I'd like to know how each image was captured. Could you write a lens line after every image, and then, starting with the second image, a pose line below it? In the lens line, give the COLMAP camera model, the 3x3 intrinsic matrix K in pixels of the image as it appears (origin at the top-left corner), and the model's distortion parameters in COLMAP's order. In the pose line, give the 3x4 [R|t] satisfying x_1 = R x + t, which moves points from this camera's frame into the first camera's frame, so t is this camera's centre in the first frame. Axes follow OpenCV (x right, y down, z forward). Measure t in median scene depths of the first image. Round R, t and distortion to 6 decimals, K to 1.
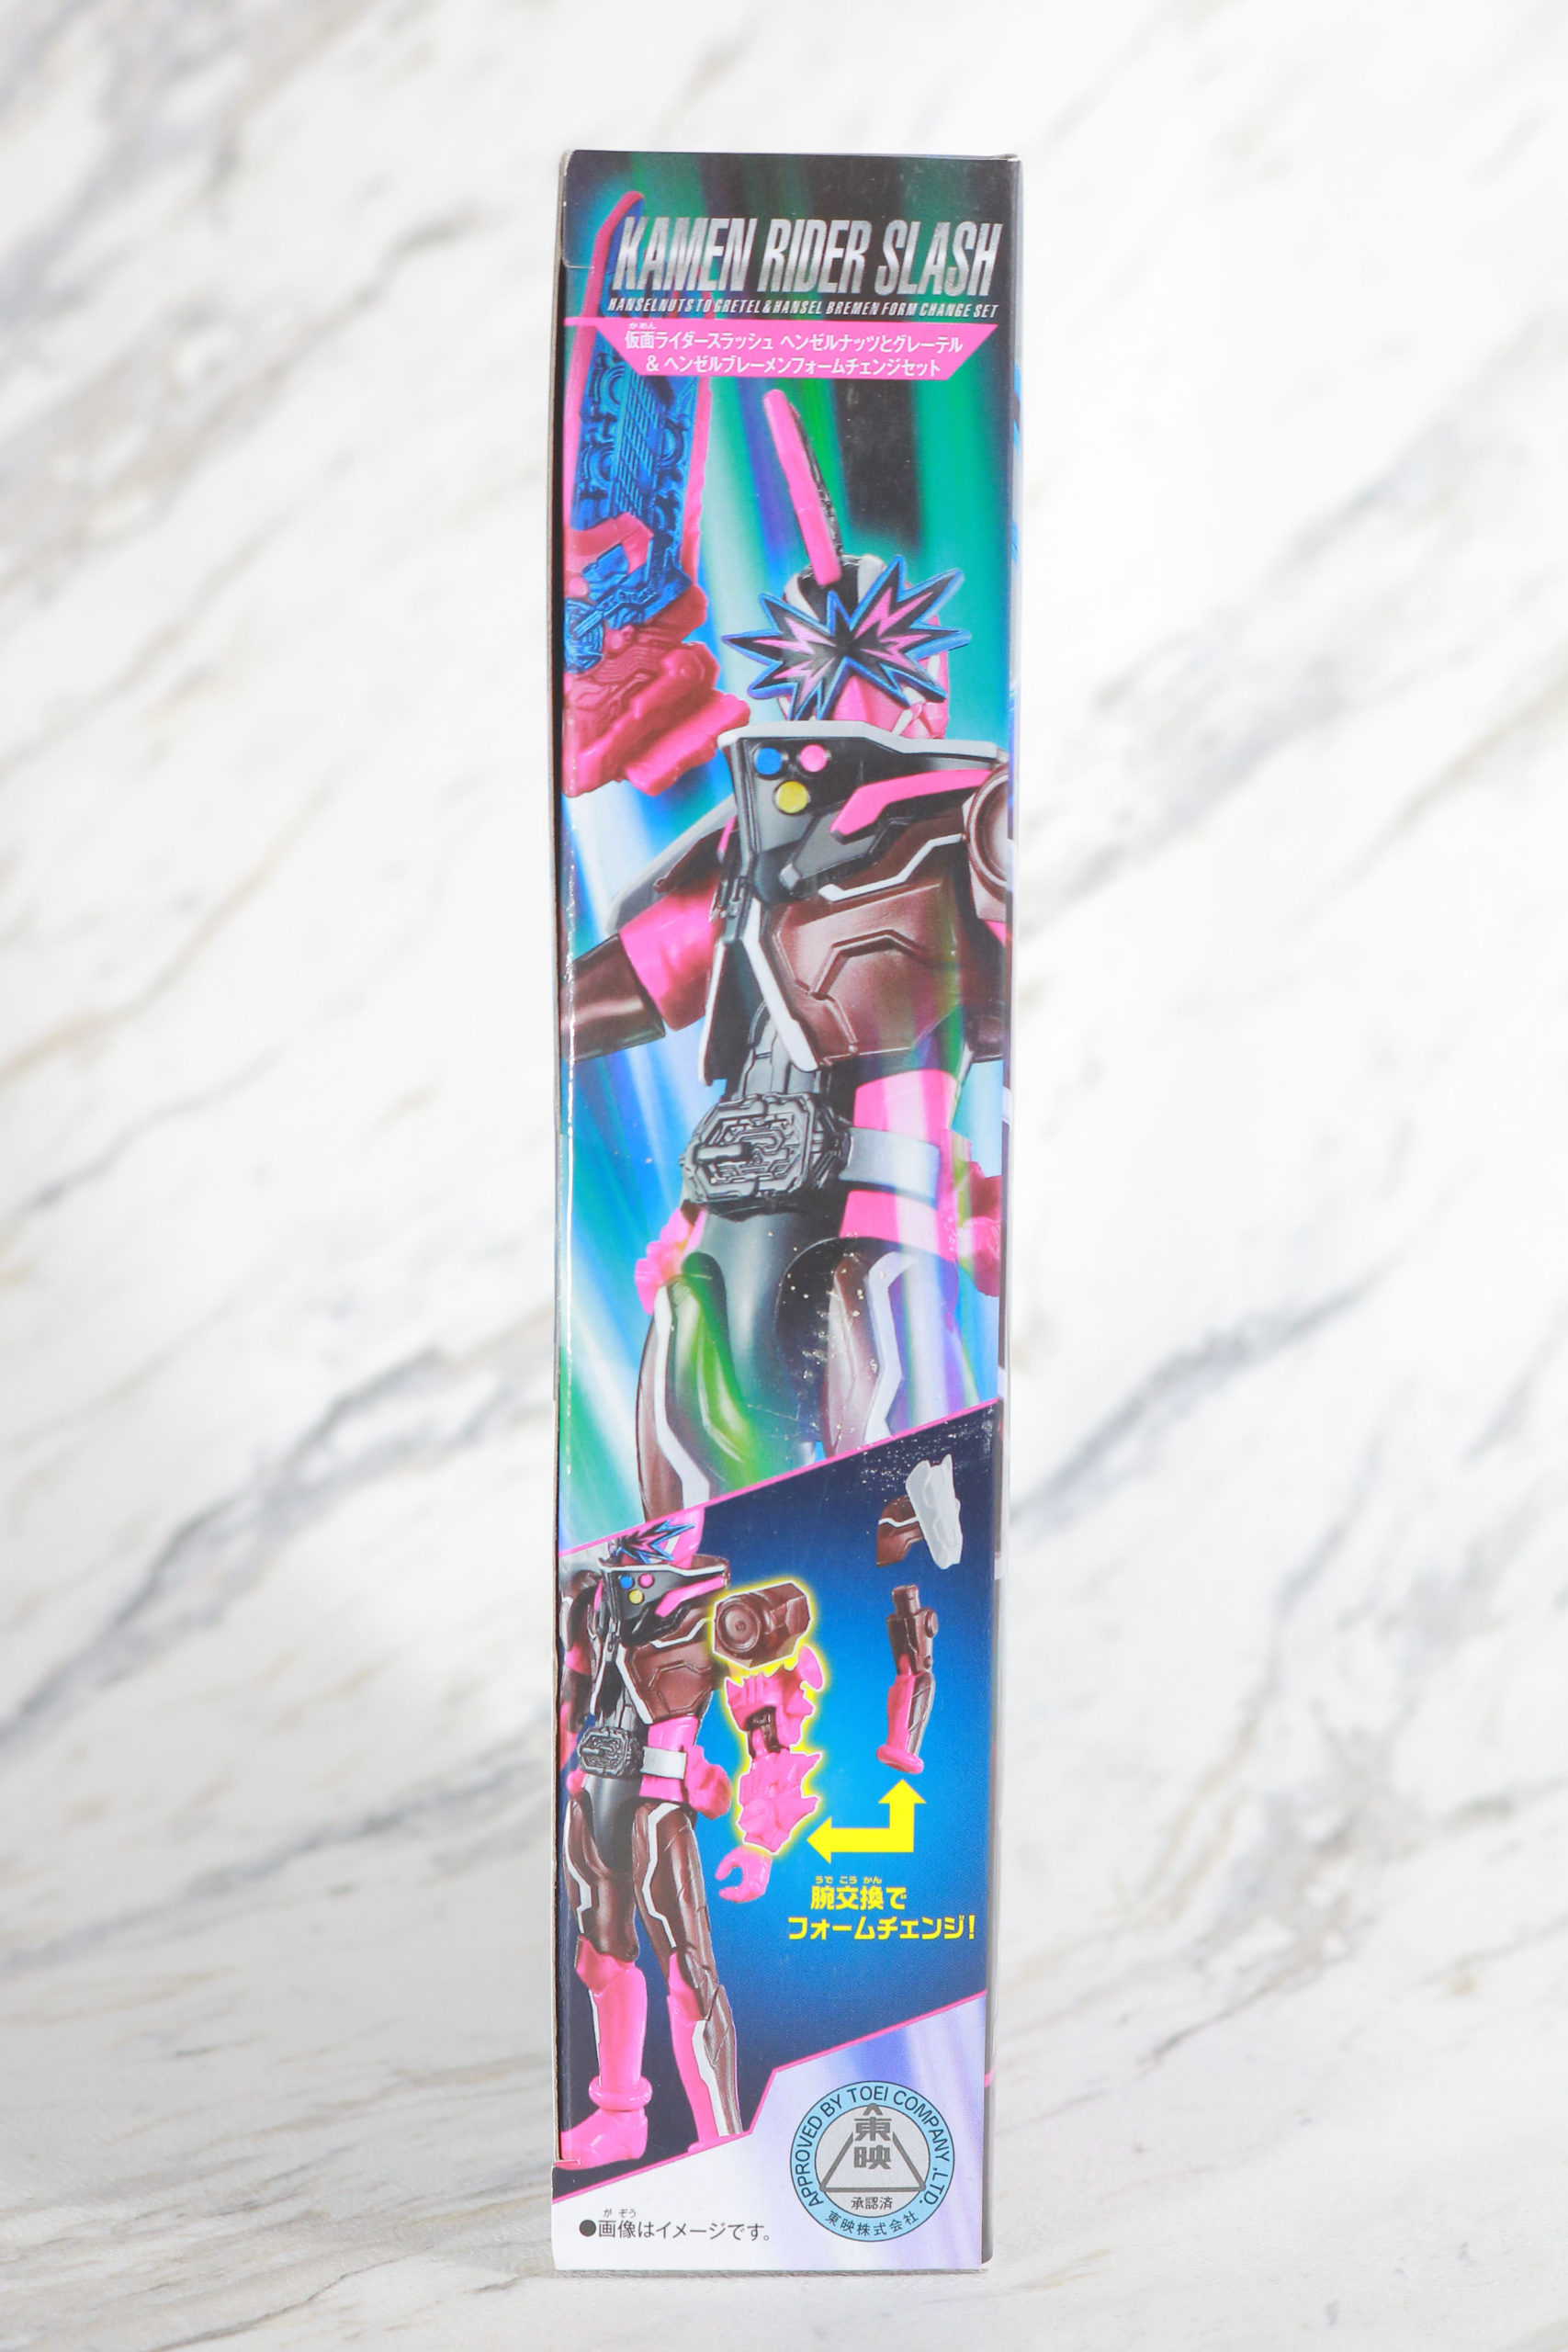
lens RADIAL K [[4273.0, 0, 784.0], [0, 4273.0, 1176.0], [0, 0, 1]] dist [0.046321, 0.126025]
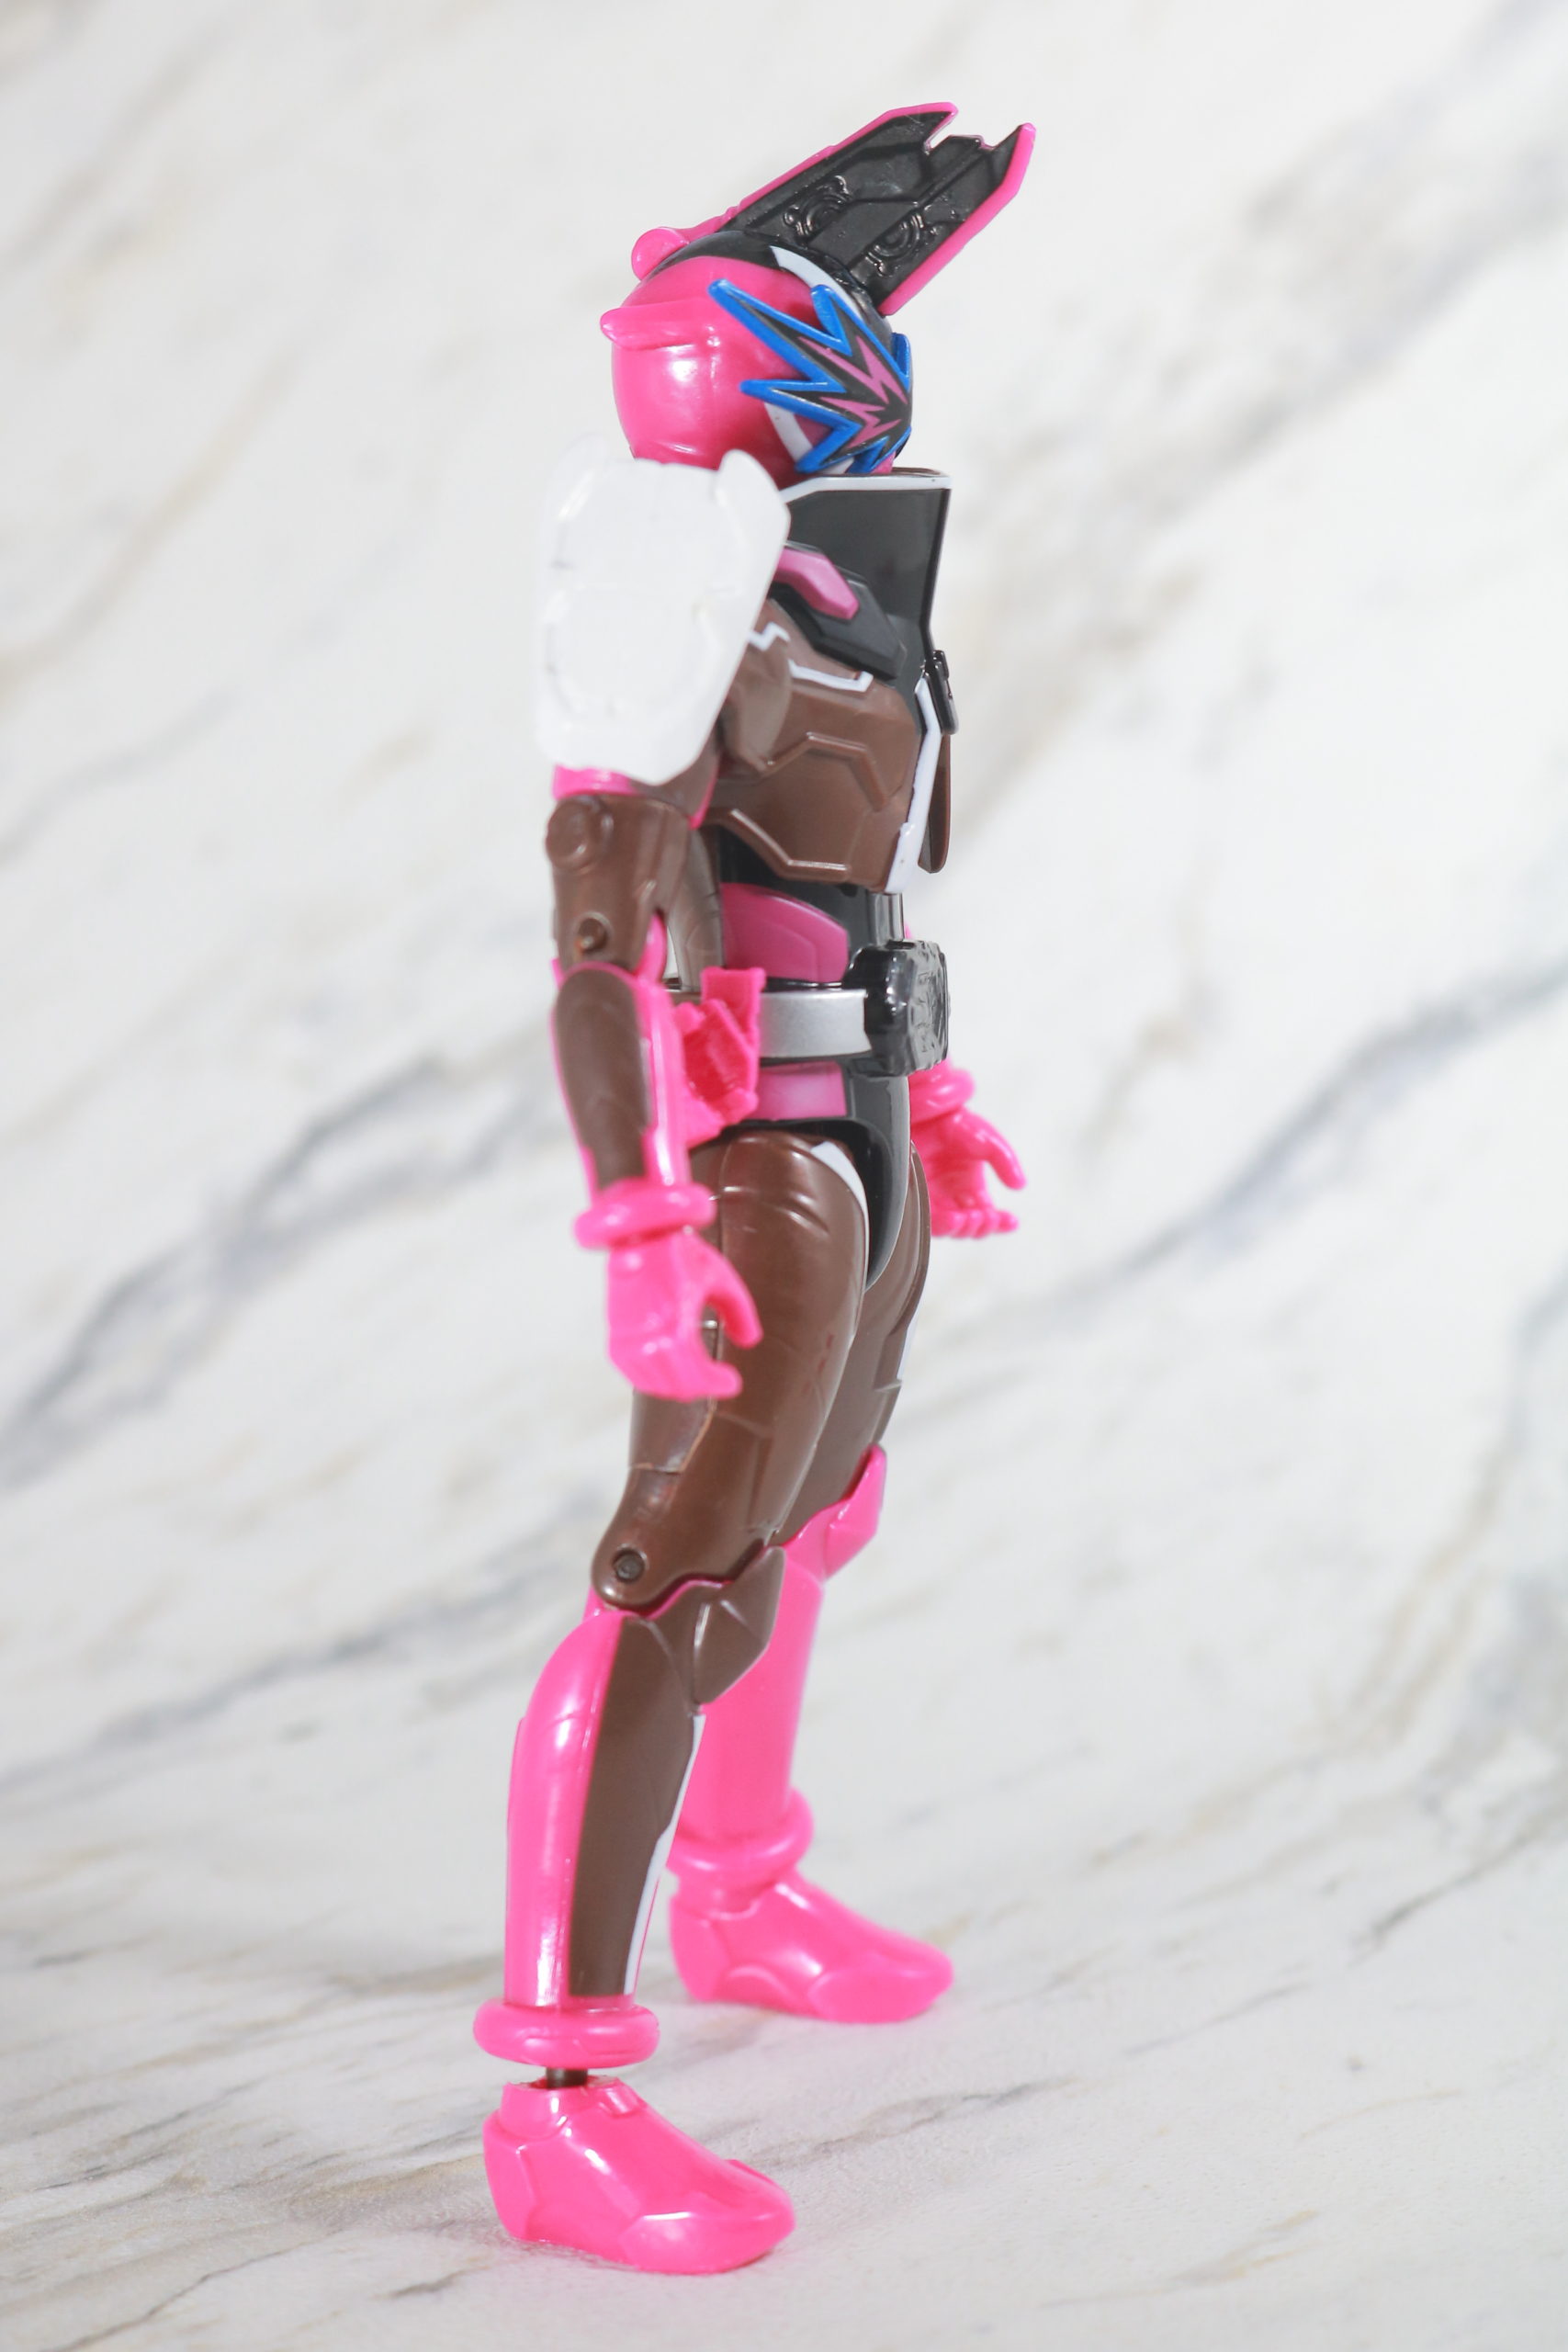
lens RADIAL K [[4335.6, 0, 784.0], [0, 4335.6, 1176.0], [0, 0, 1]] dist [-0.012689, -0.065214]
pose [[0.998367, -0.034083, -0.045846, 0.019402], [0.035604, 0.998828, 0.032775, 0.040174], [0.044675, -0.034354, 0.998411, 0.211709]]
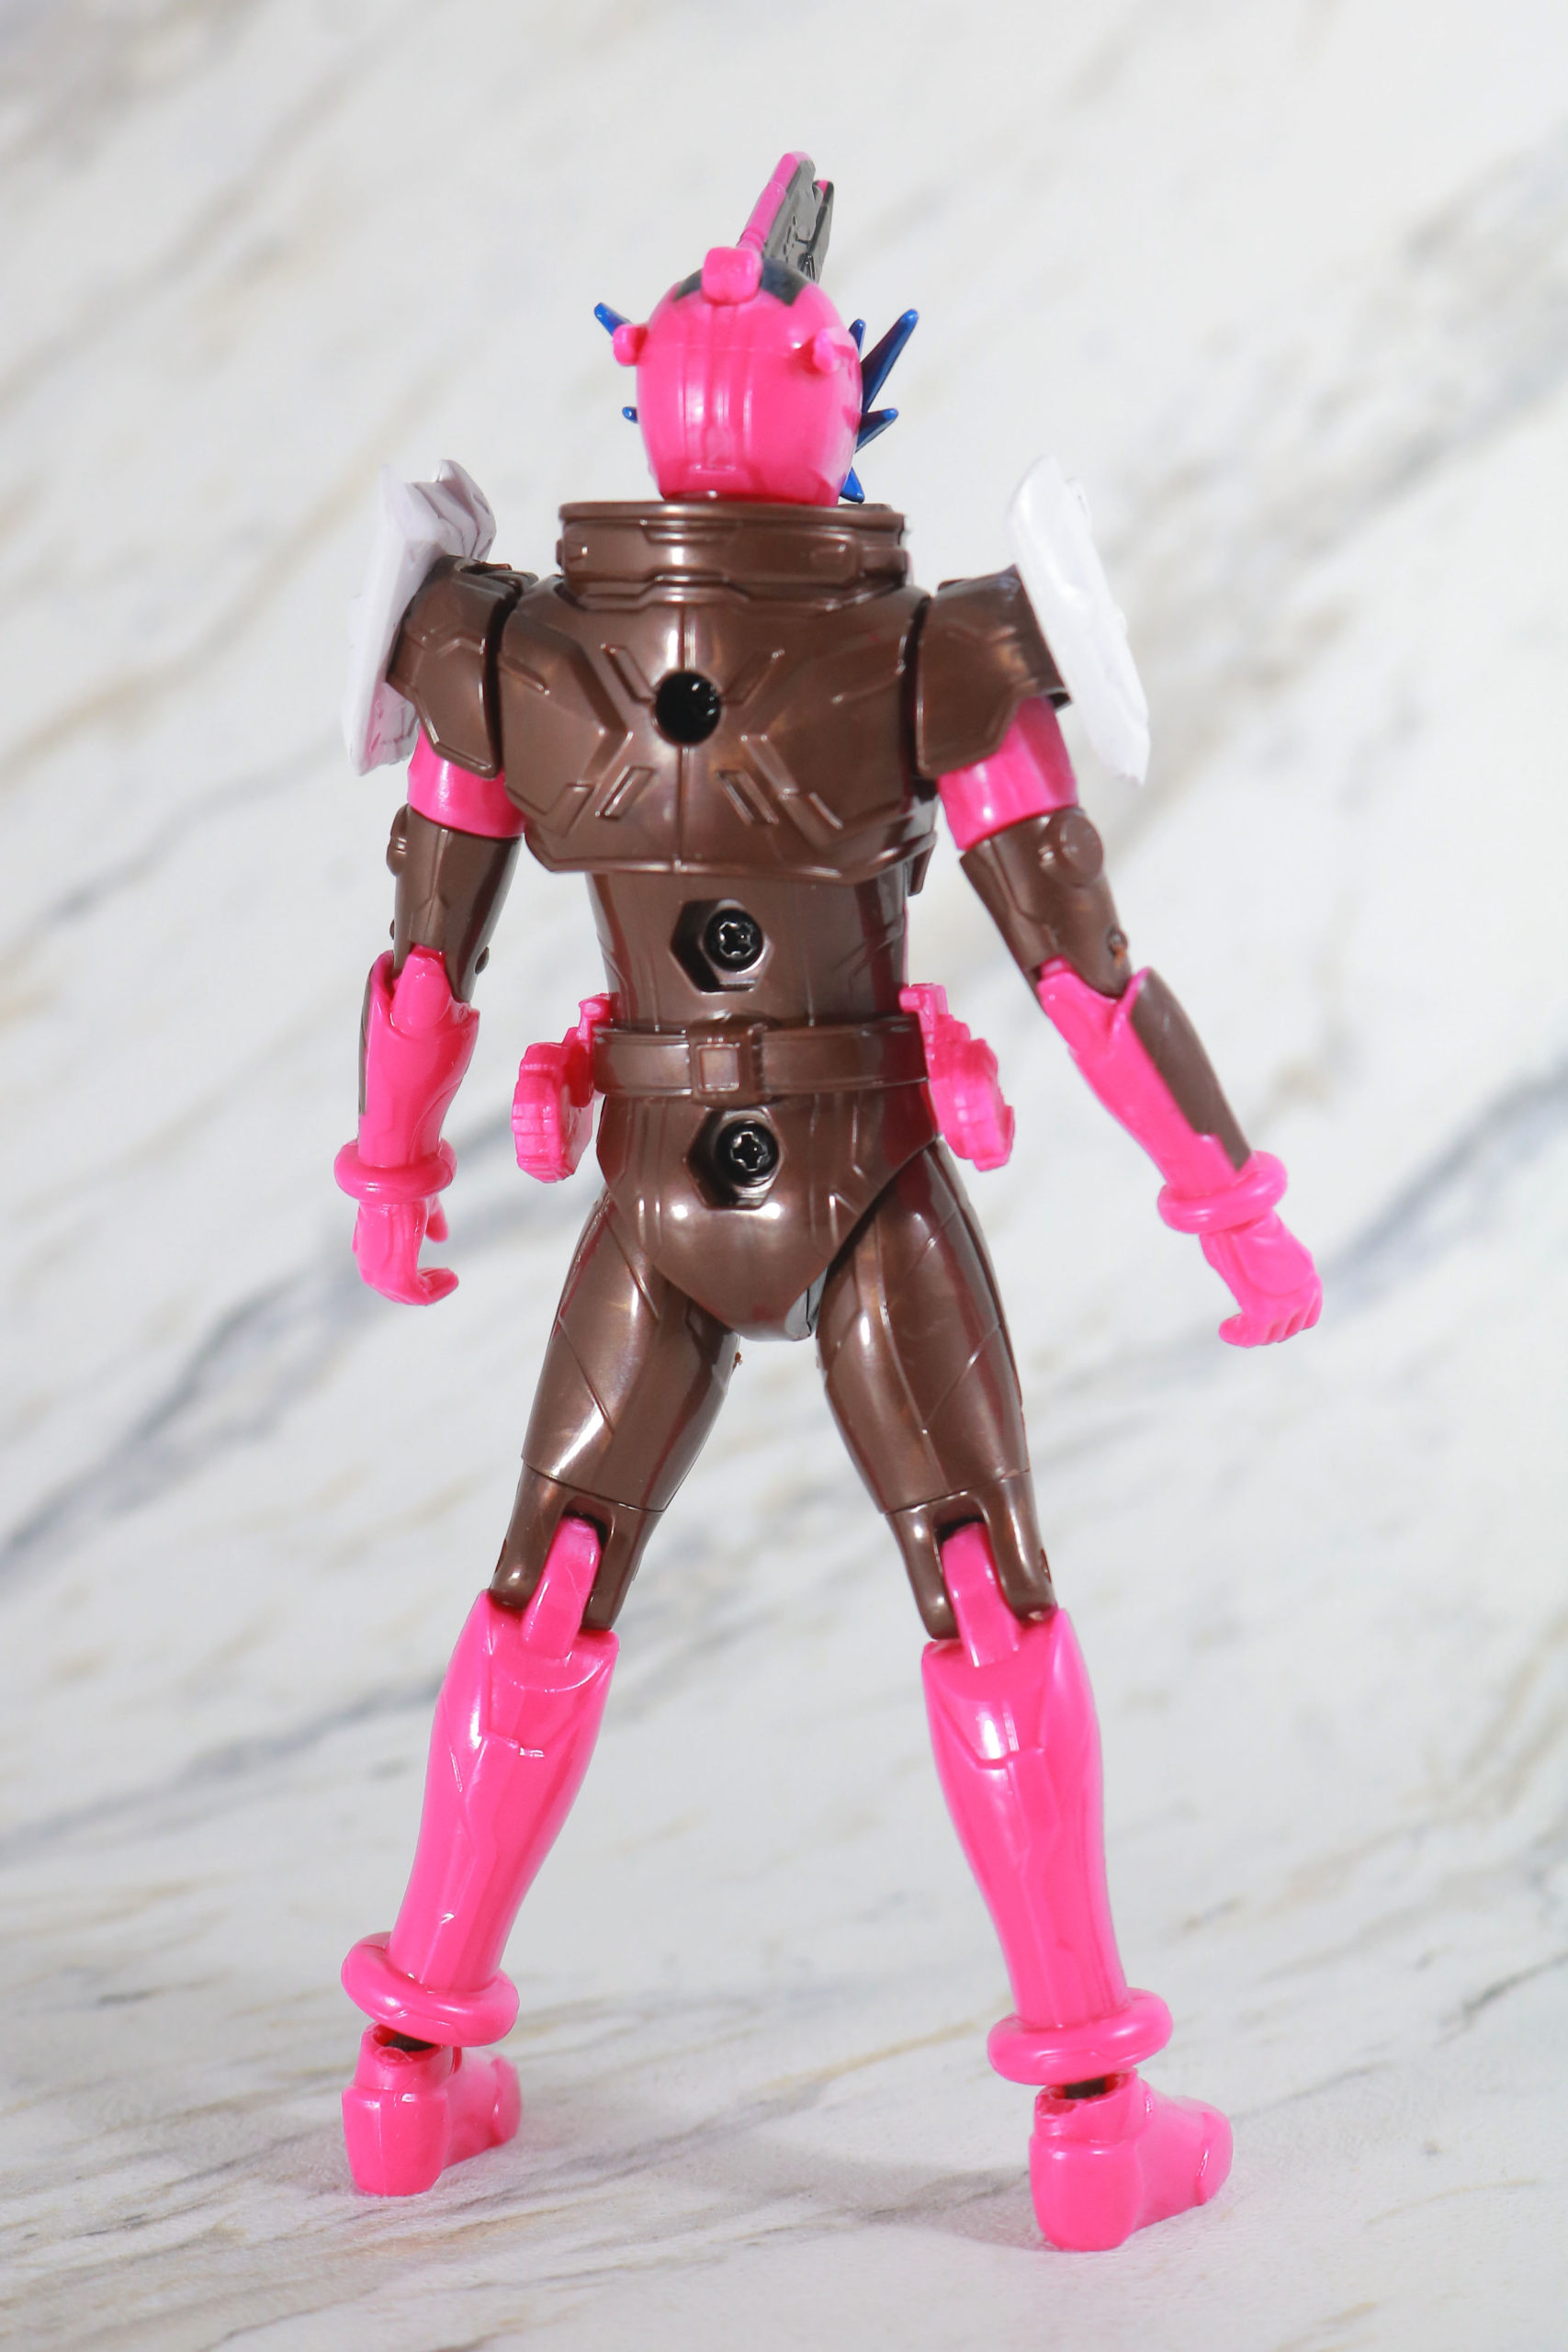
lens RADIAL K [[4335.6, 0, 784.0], [0, 4335.6, 1176.0], [0, 0, 1]] dist [-0.012689, -0.065214]
pose [[0.995567, -0.013313, -0.093103, 0.034169], [0.015760, 0.999548, 0.025604, 0.038644], [0.092720, -0.026957, 0.995327, 0.224222]]
